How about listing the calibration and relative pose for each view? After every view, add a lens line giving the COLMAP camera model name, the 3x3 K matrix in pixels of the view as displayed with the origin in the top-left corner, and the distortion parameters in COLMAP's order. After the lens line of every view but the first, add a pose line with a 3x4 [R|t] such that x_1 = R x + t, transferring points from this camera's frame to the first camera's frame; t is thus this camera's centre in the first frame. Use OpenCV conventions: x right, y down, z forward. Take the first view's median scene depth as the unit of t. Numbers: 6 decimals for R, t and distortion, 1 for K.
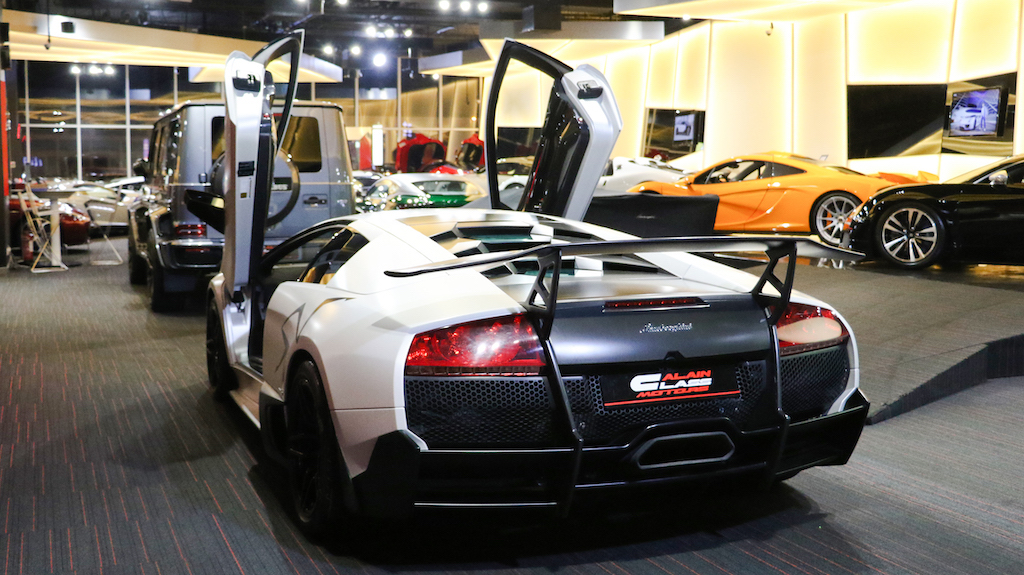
lens RADIAL K [[1176.9, 0, 503.8], [0, 1176.9, 238.3], [0, 0, 1]] dist [-0.068157, 0.000000]
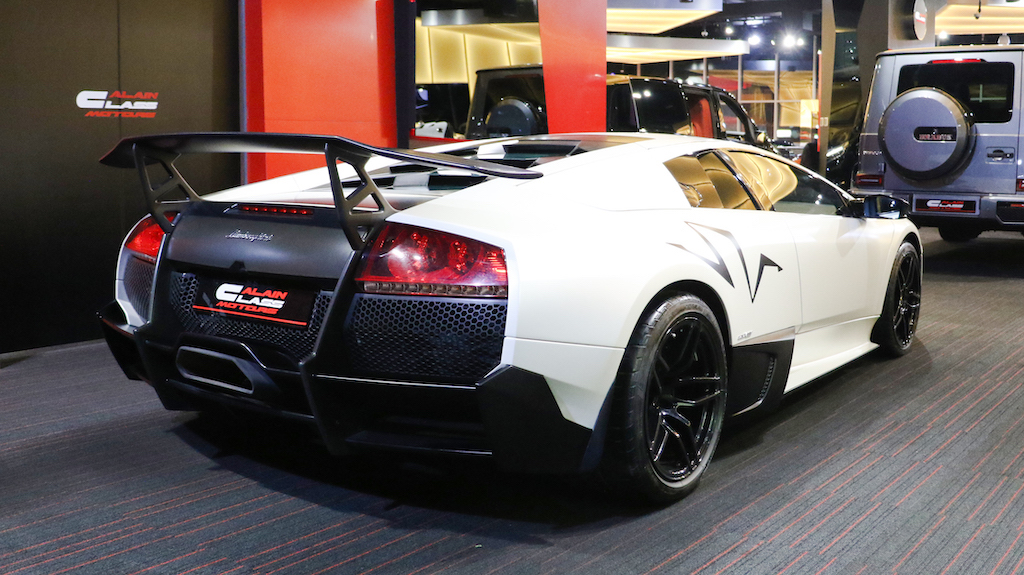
lens RADIAL K [[1061.5, 0, 528.4], [0, 1061.5, 226.9], [0, 0, 1]] dist [-0.122271, 0.000000]
pose [[0.512079, 0.070353, -0.856052, 0.823540], [-0.057459, 0.997213, 0.047583, 0.016692], [0.857014, 0.024822, 0.514695, 0.678207]]
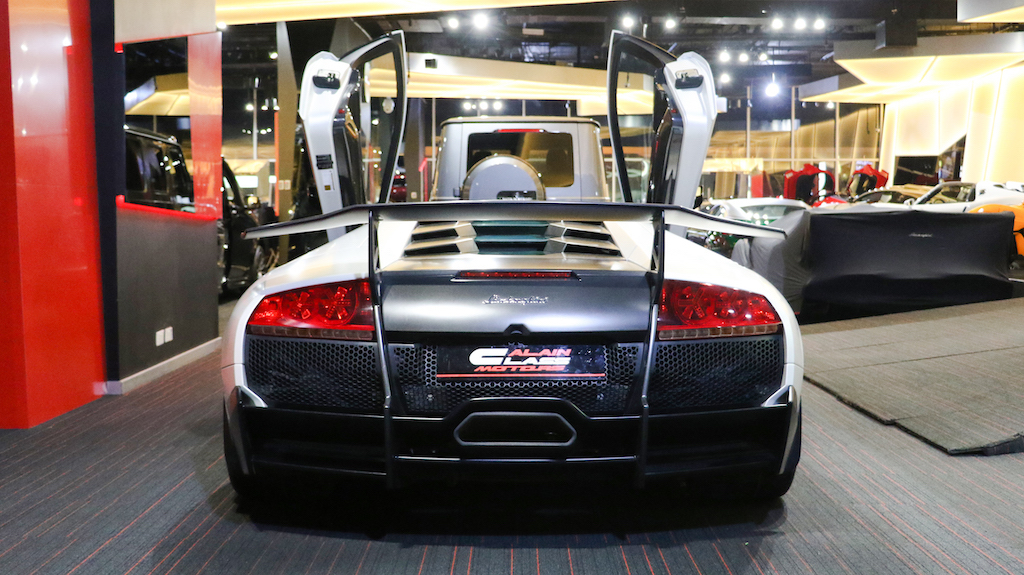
lens RADIAL K [[1176.9, 0, 508.5], [0, 1176.9, 237.1], [0, 0, 1]] dist [-0.068157, 0.000000]
pose [[0.924485, 0.009419, -0.381101, 0.433428], [-0.023300, 0.999222, -0.031825, 0.049280], [0.380505, 0.038301, 0.923985, 0.110969]]
